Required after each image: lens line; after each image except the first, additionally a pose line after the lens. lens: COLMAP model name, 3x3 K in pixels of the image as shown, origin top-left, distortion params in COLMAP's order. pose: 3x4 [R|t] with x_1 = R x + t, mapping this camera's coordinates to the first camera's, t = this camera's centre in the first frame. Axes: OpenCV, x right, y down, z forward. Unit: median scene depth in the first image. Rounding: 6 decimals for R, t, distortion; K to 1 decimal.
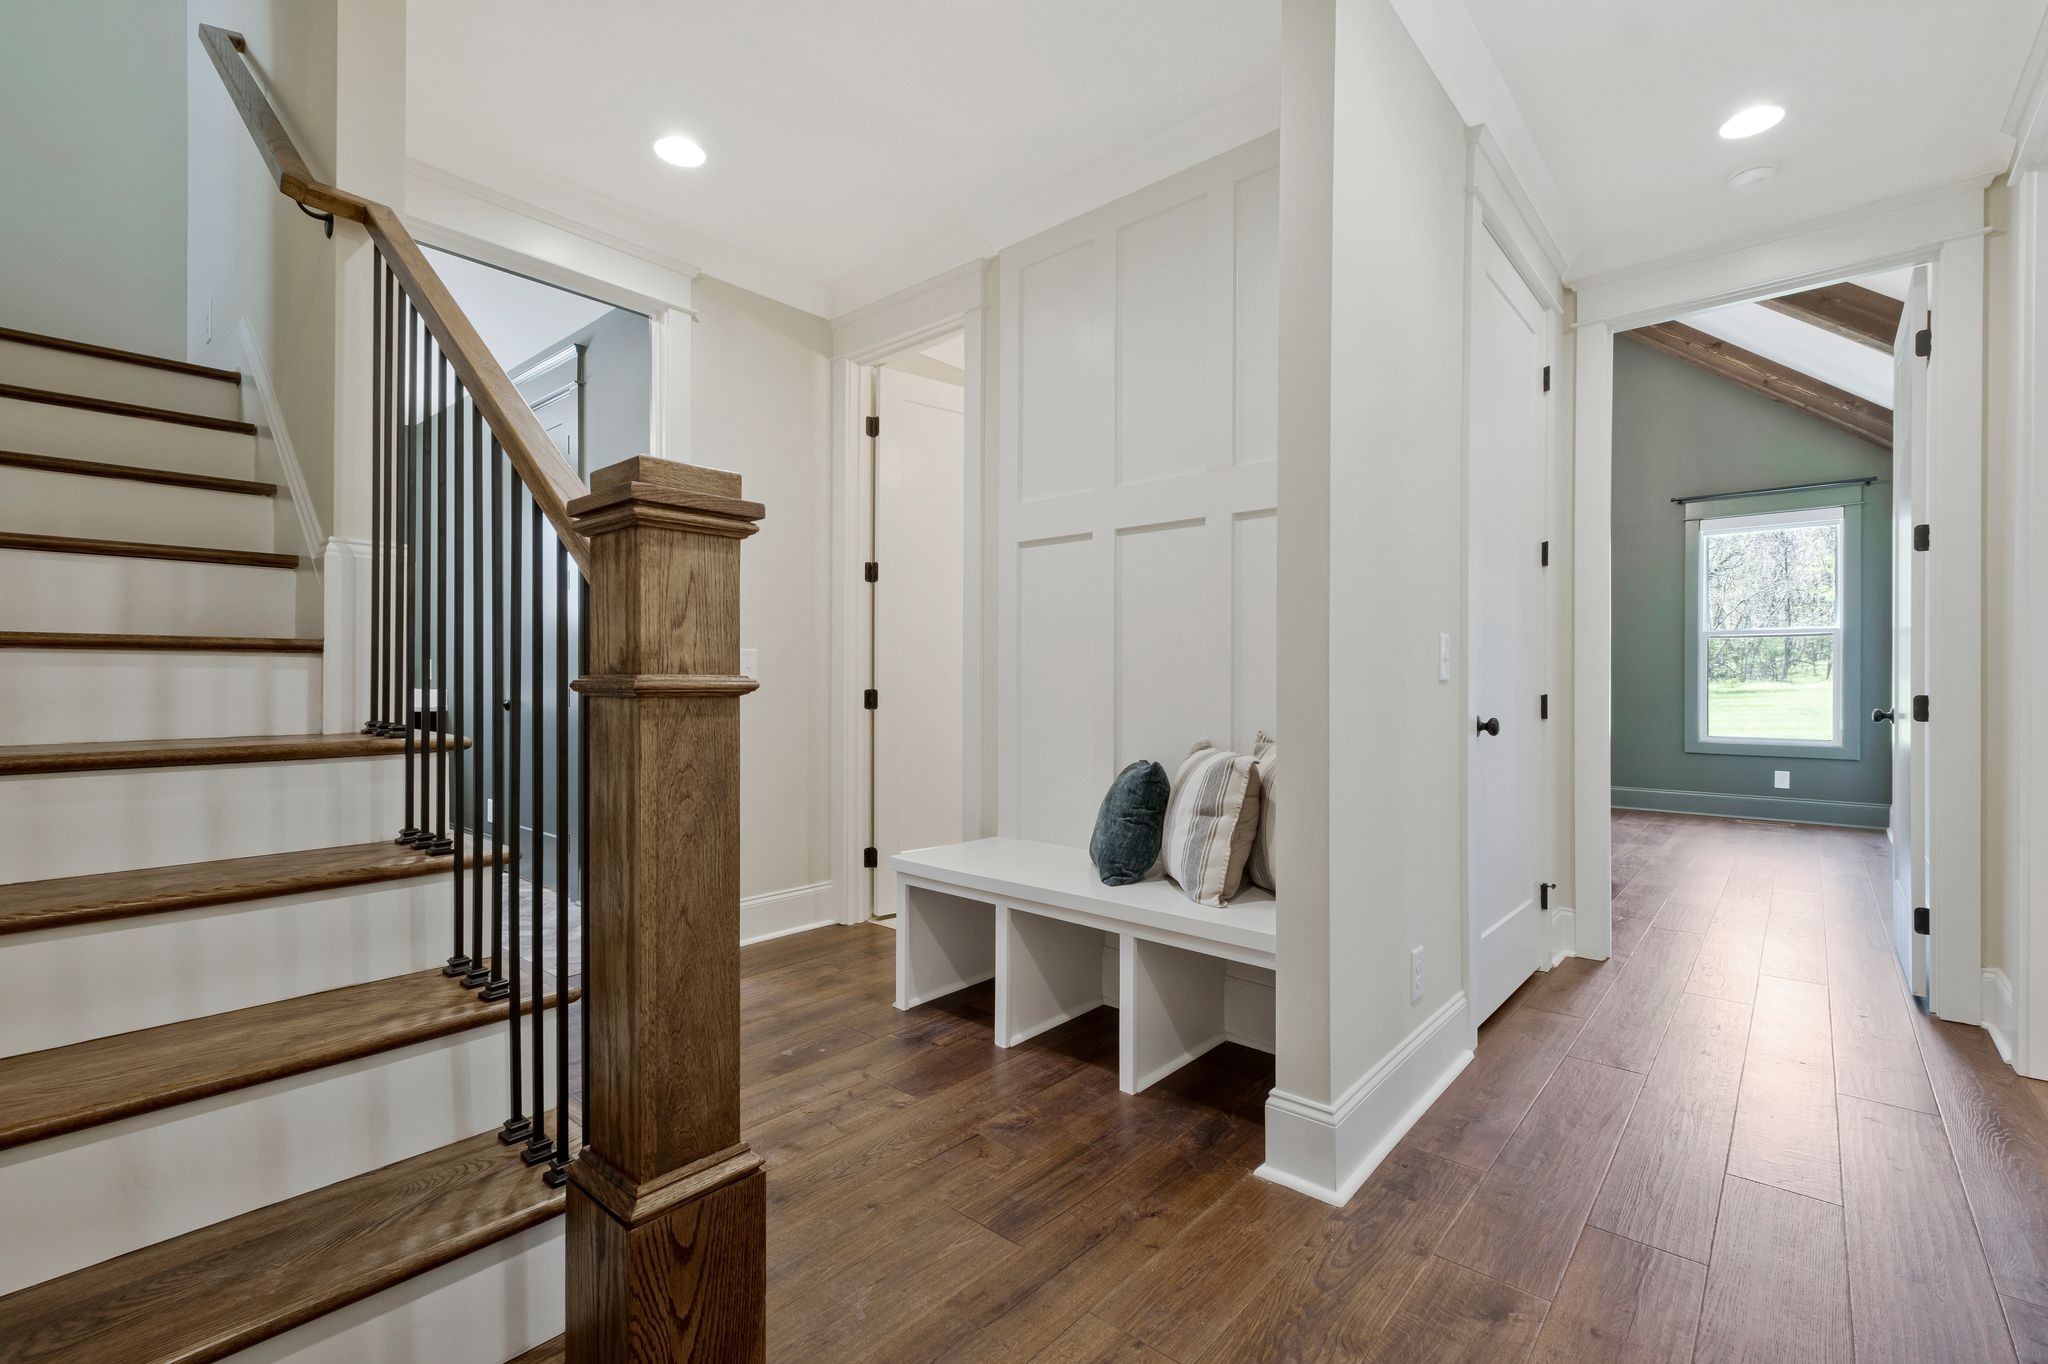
lens RADIAL K [[932.2, 0, 1024.0], [0, 932.2, 682.0], [0, 0, 1]] dist [-0.001557, -0.000539]
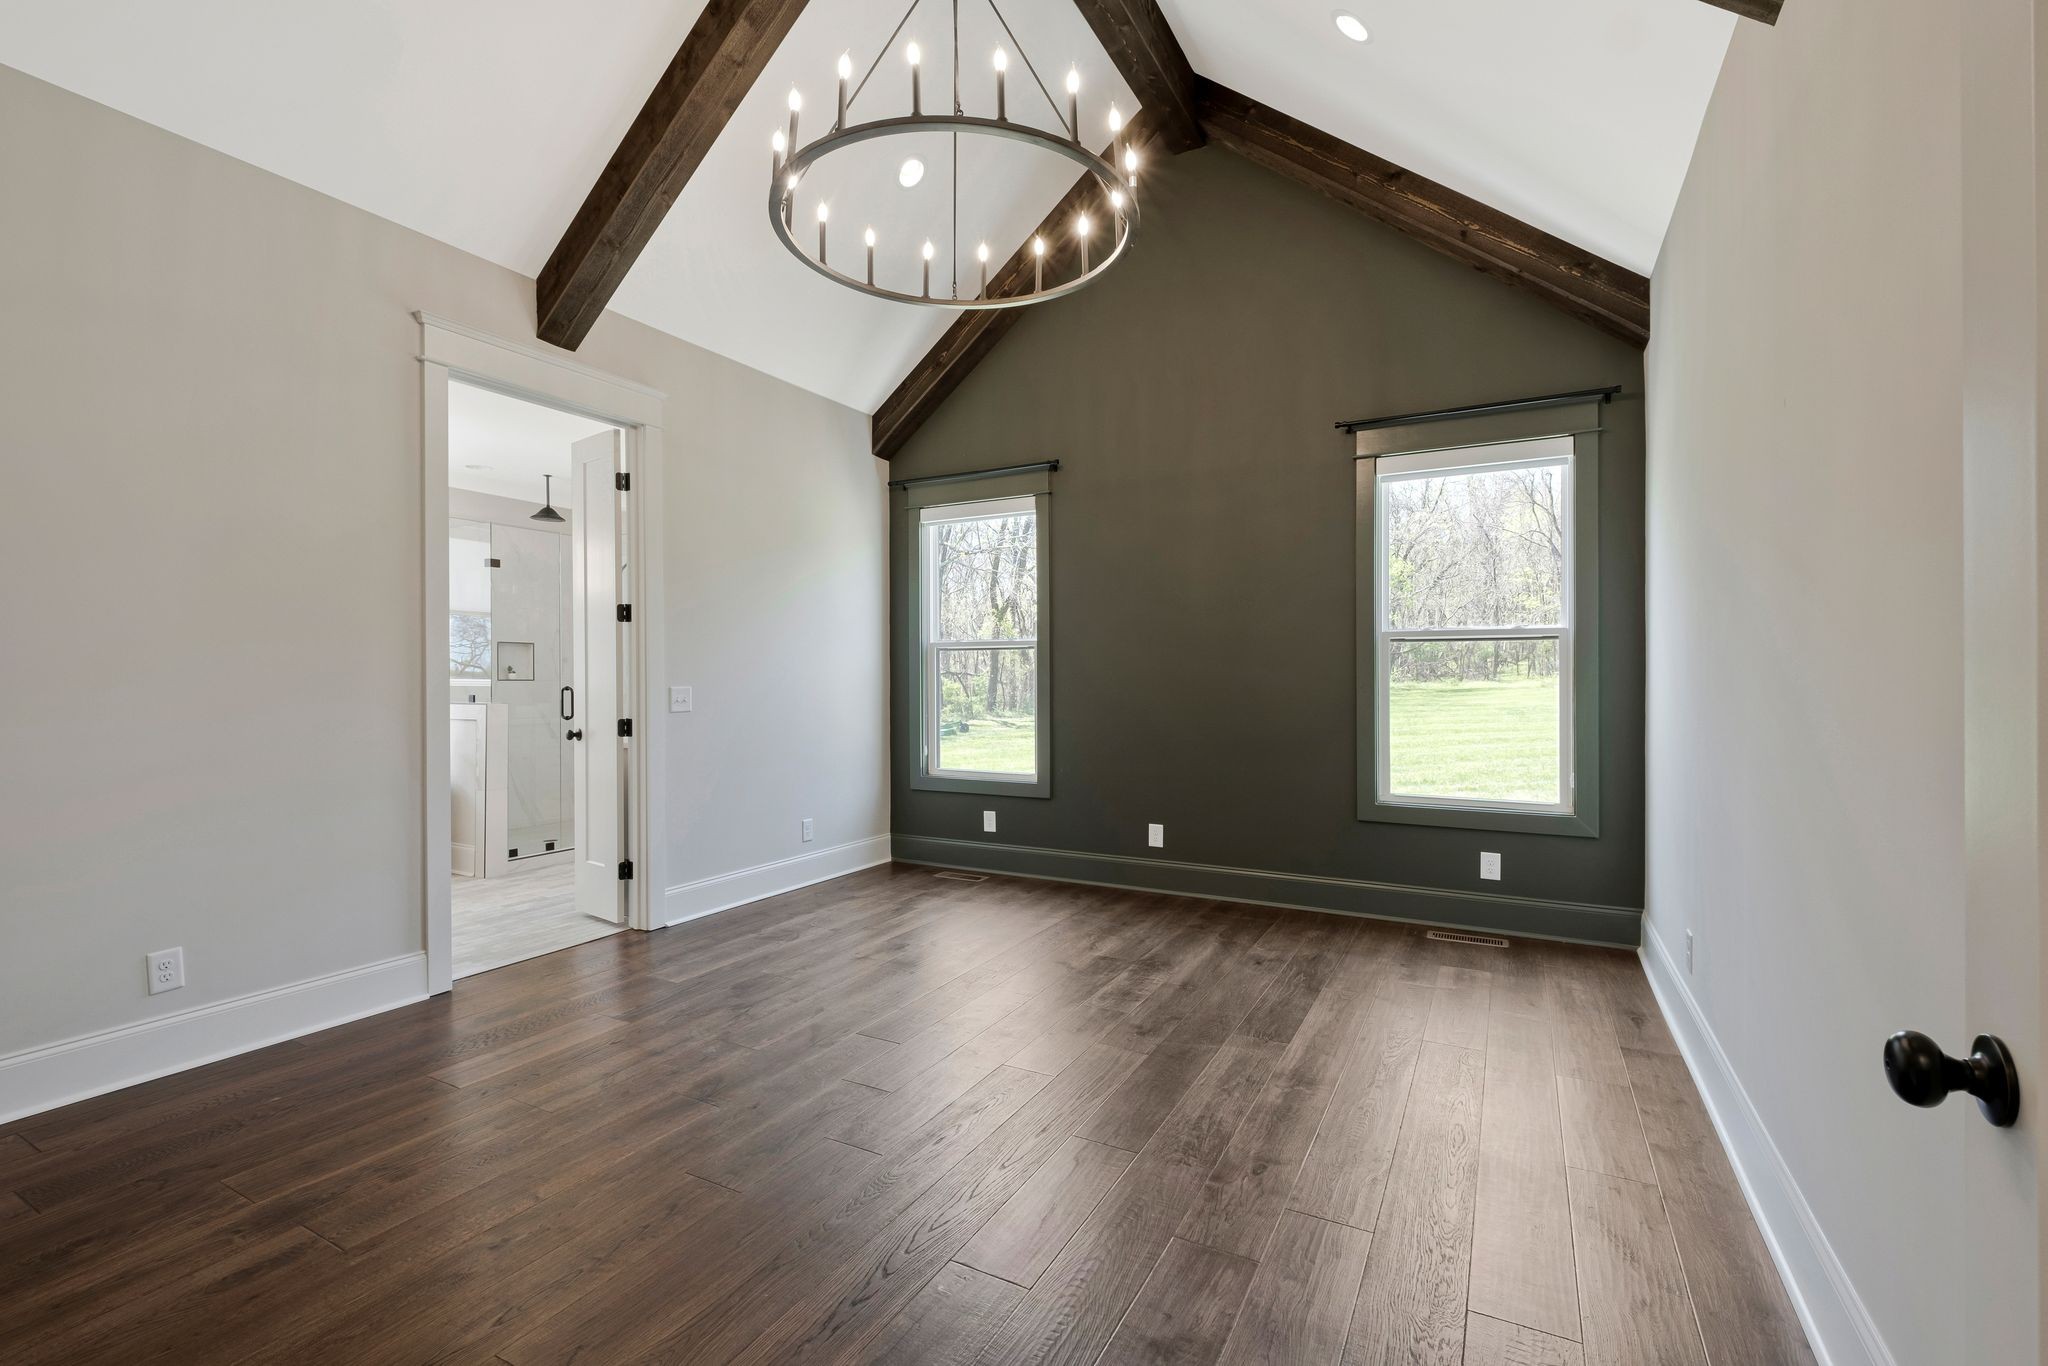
lens RADIAL K [[900.3, 0, 1029.0], [0, 900.3, 674.4], [0, 0, 1]] dist [-0.000117, 0.000057]
pose [[0.978418, -0.001141, 0.206632, 0.371476], [0.002204, 0.999986, -0.004911, -0.022760], [-0.206623, 0.005261, 0.978406, 0.453753]]
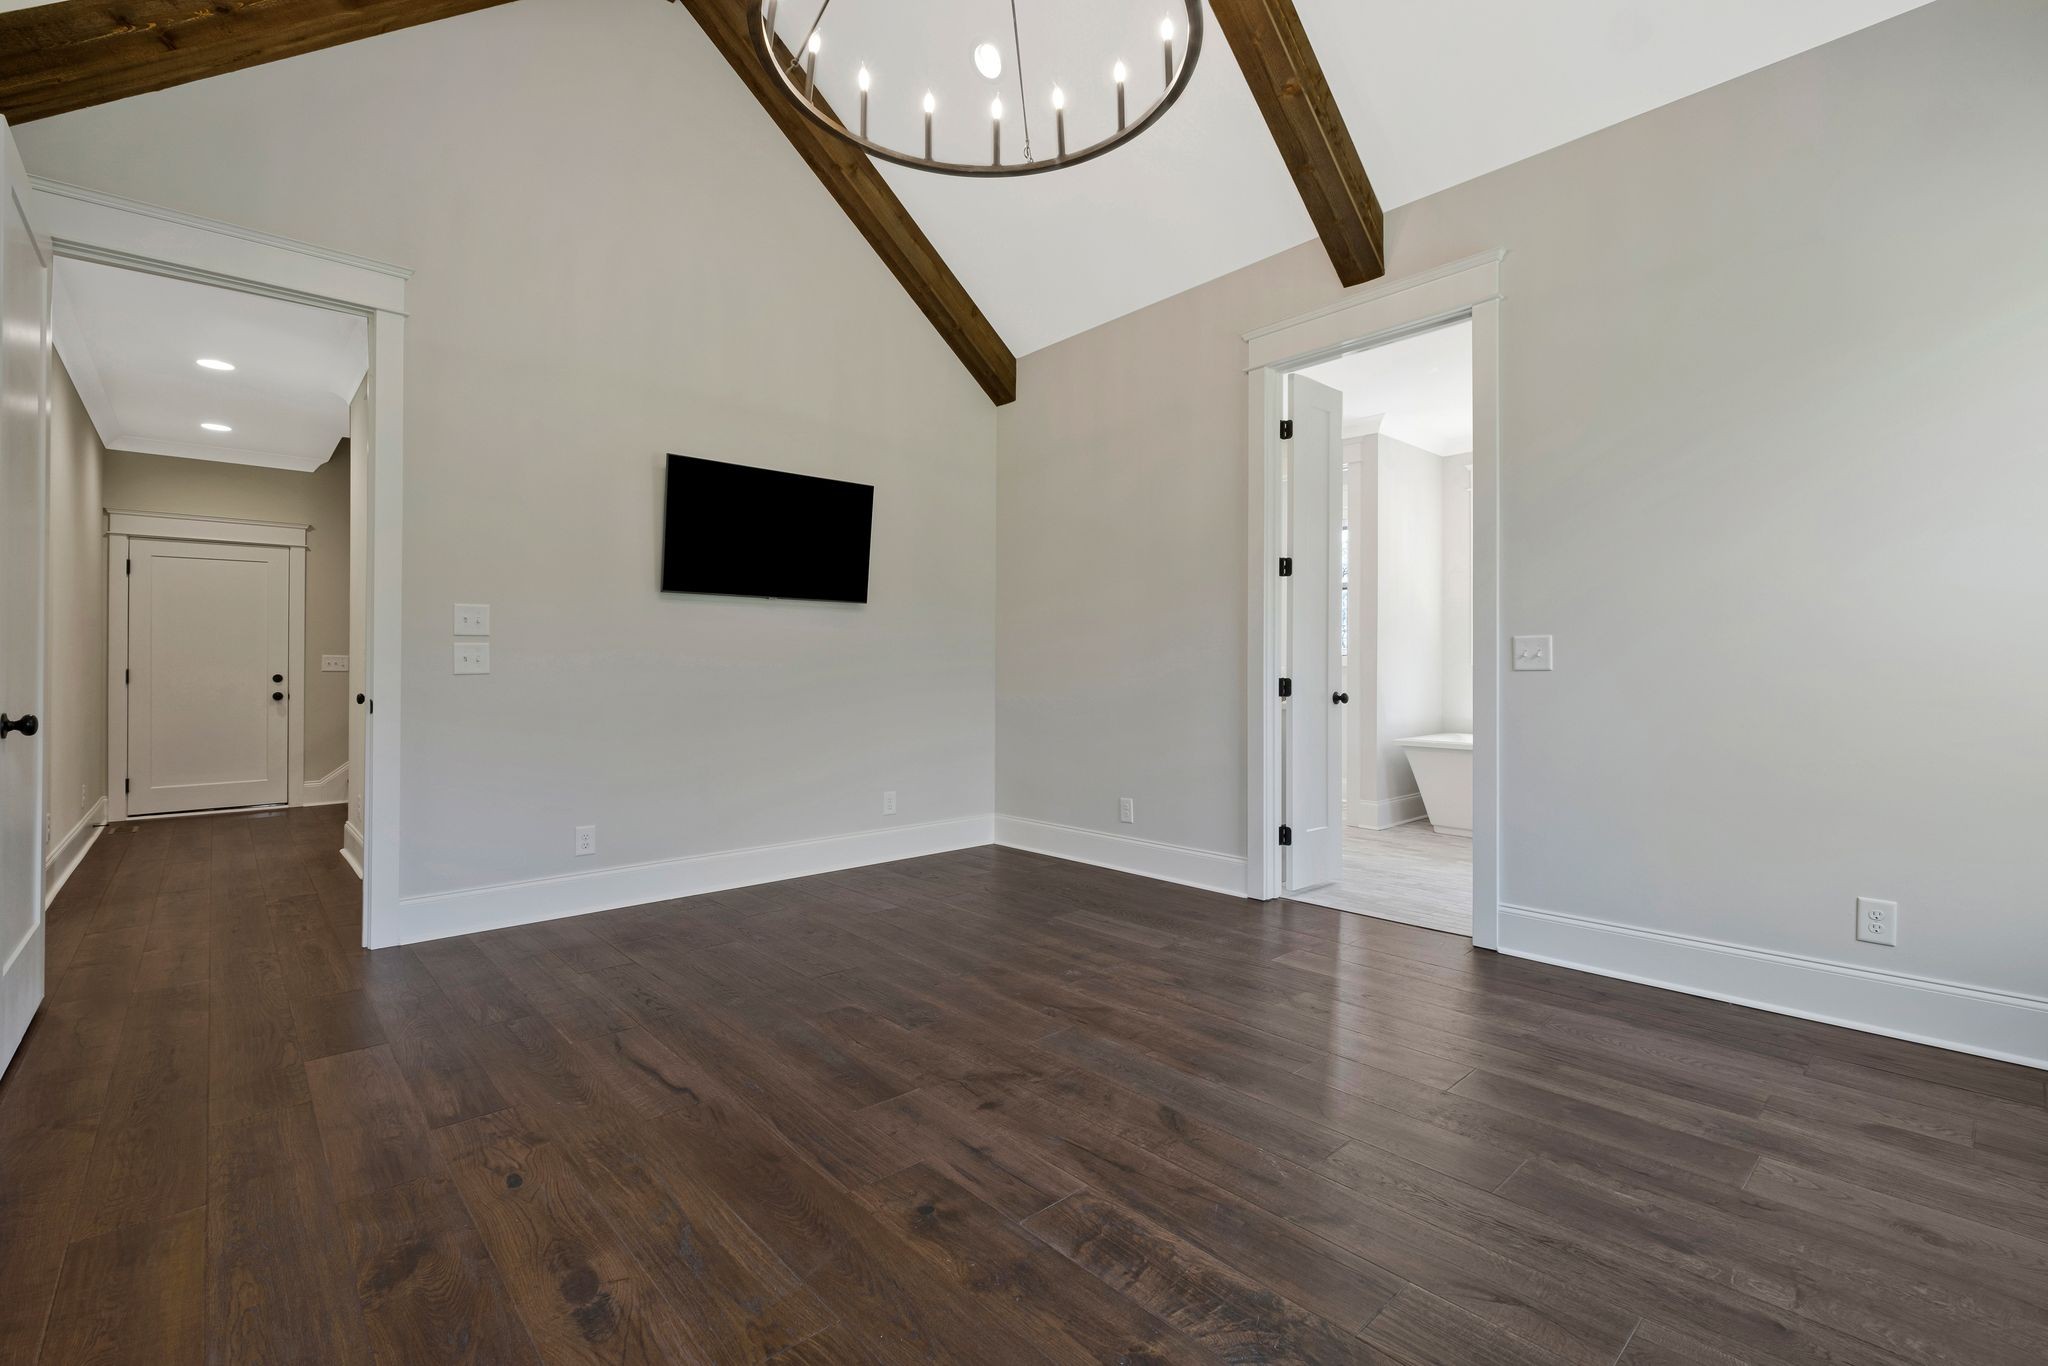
lens RADIAL K [[900.3, 0, 1029.0], [0, 900.3, 674.4], [0, 0, 1]] dist [-0.000117, 0.000057]
pose [[-0.134199, 0.004701, -0.990943, 0.784215], [0.002094, 0.999988, 0.004460, 0.000793], [0.990952, -0.001476, -0.134207, 0.966086]]
